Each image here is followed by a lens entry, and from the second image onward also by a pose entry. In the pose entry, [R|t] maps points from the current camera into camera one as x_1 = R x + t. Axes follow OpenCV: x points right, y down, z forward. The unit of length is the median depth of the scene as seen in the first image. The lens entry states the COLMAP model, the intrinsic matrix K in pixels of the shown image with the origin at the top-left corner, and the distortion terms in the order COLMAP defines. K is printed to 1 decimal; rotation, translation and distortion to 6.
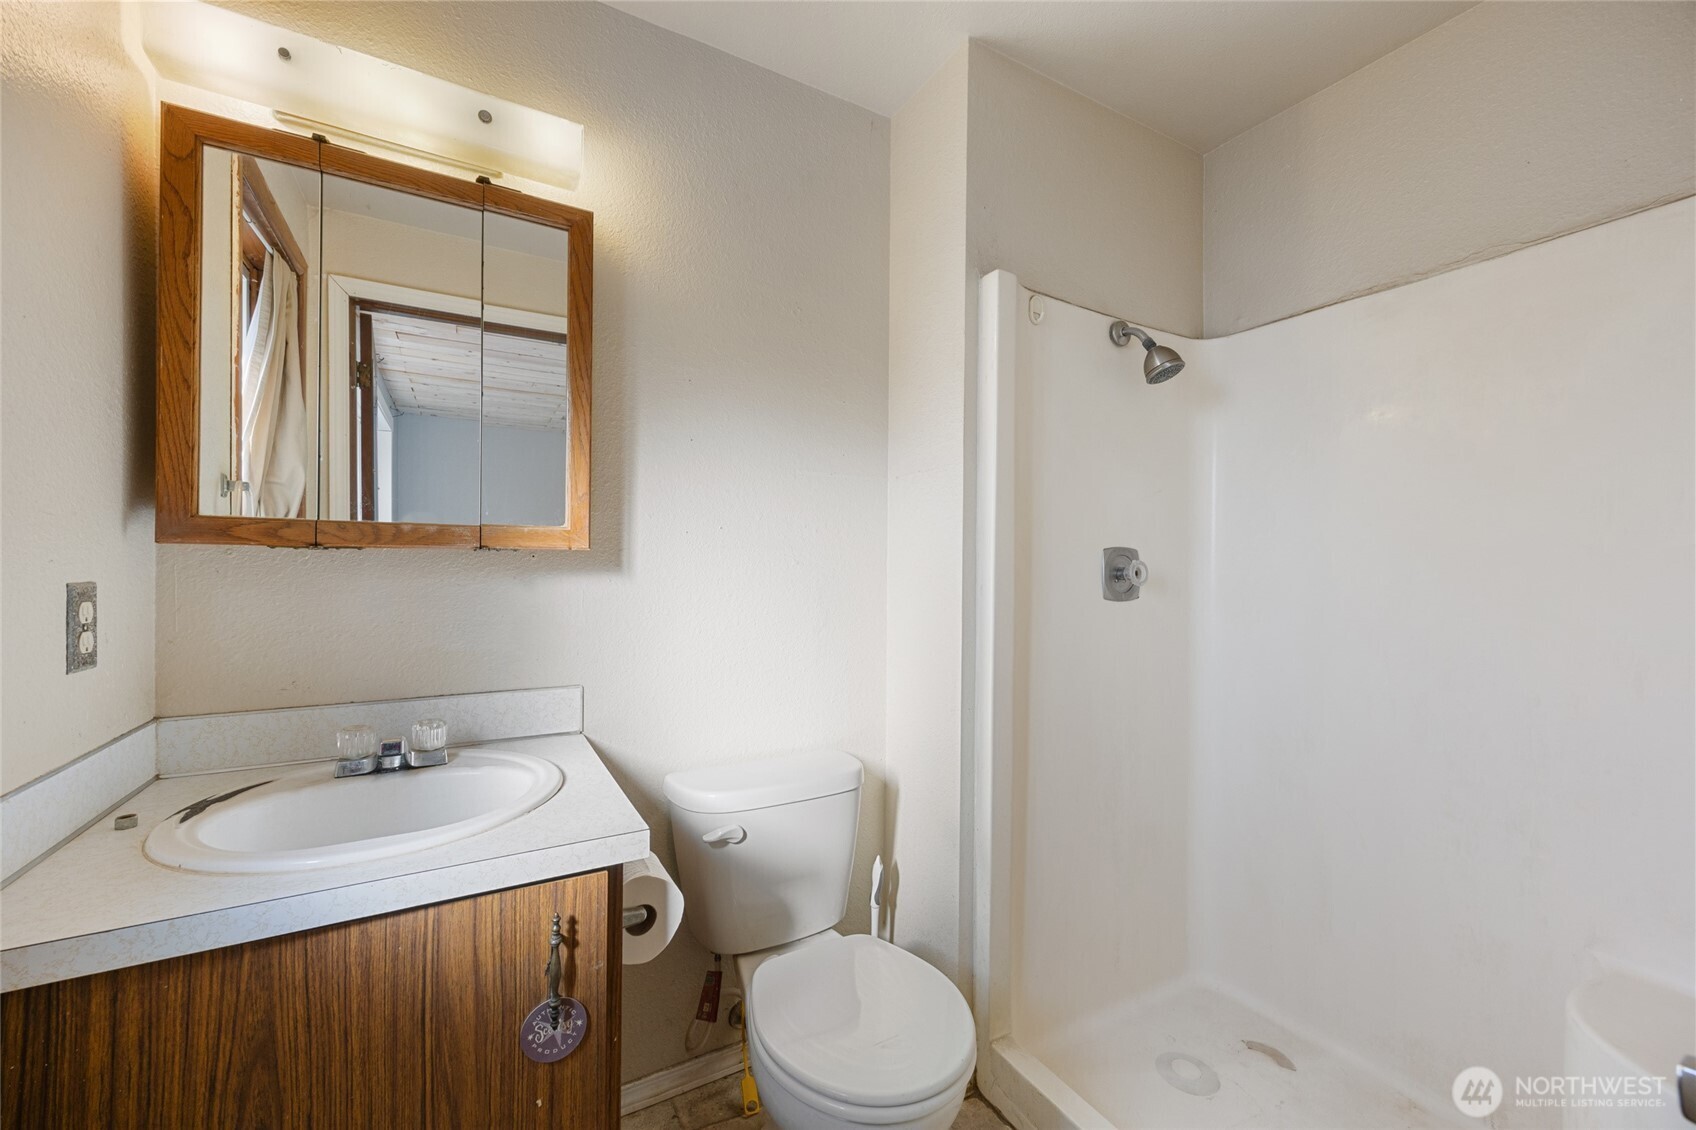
lens RADIAL K [[661.6, 0, 857.2], [0, 661.6, 565.3], [0, 0, 1]] dist [0.010801, -0.000001]
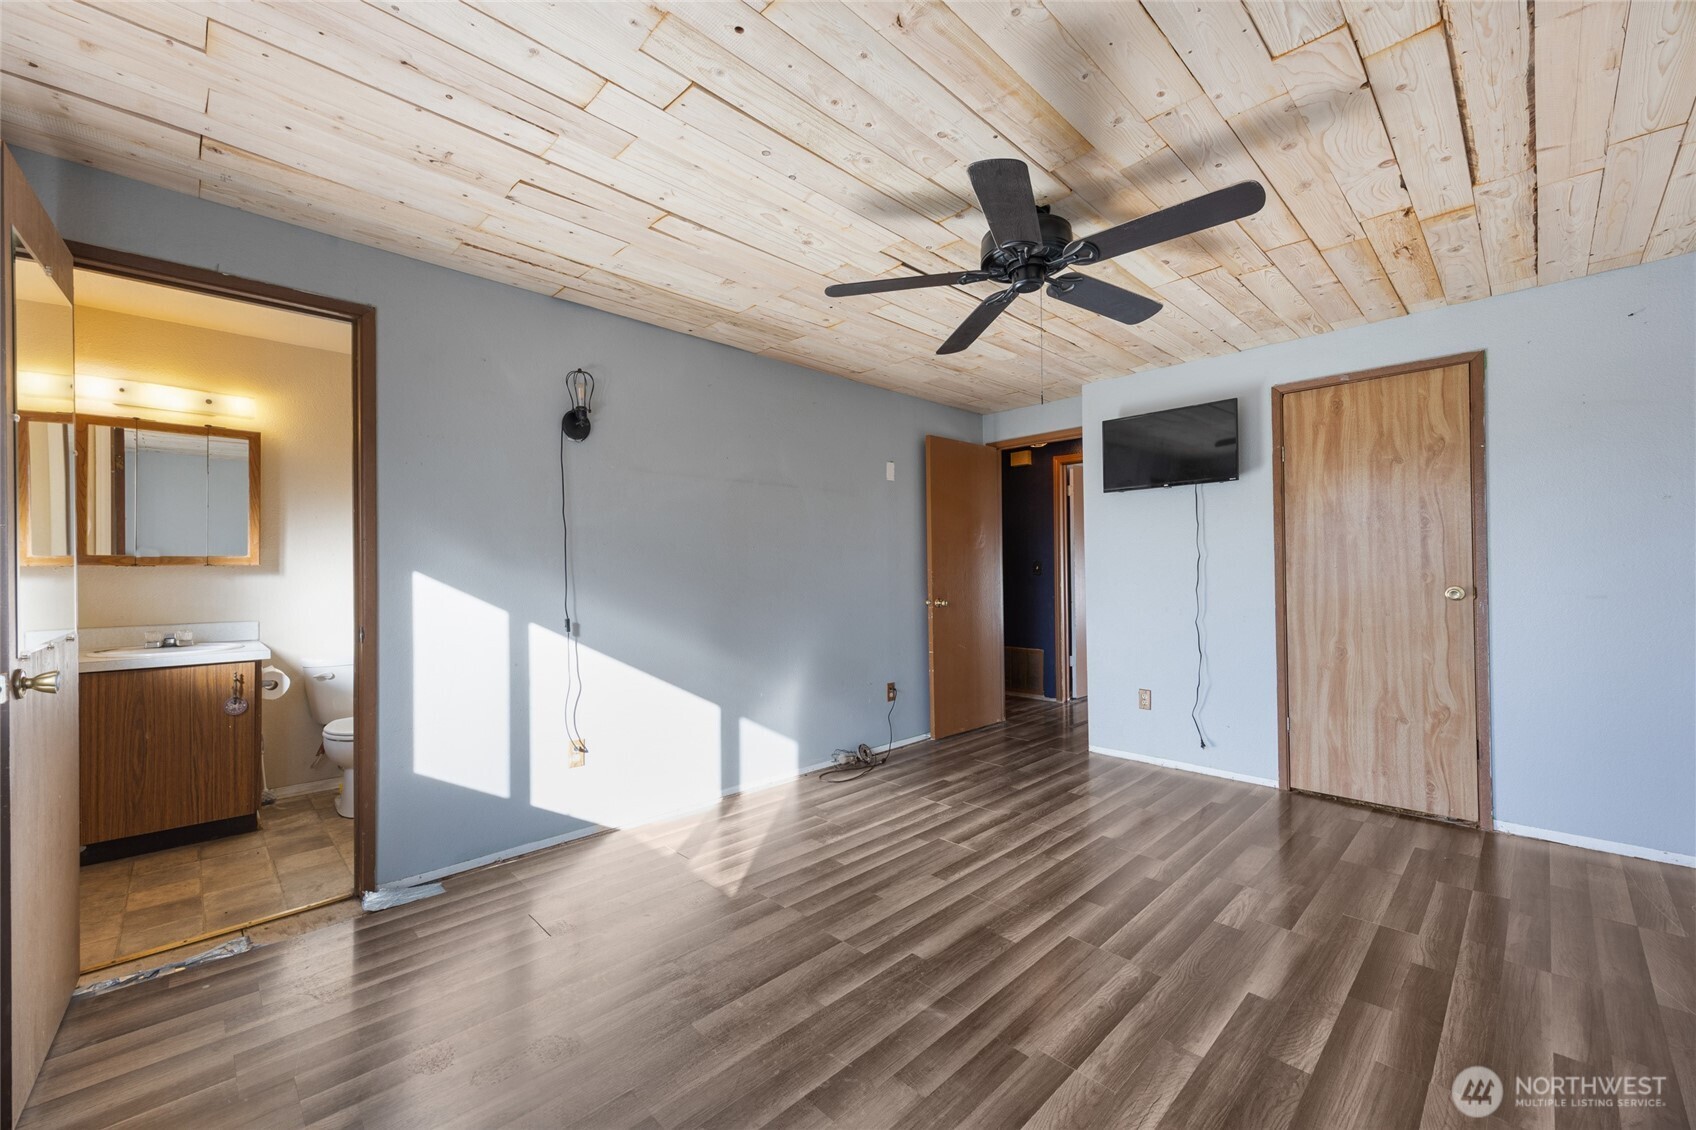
lens RADIAL K [[661.6, 0, 838.0], [0, 661.6, 565.4], [0, 0, 1]] dist [0.010801, -0.000001]
pose [[0.970164, -0.010640, 0.242215, 1.462873], [0.012630, 0.999898, -0.006662, 0.028800], [-0.242119, 0.009522, 0.970200, -2.615007]]
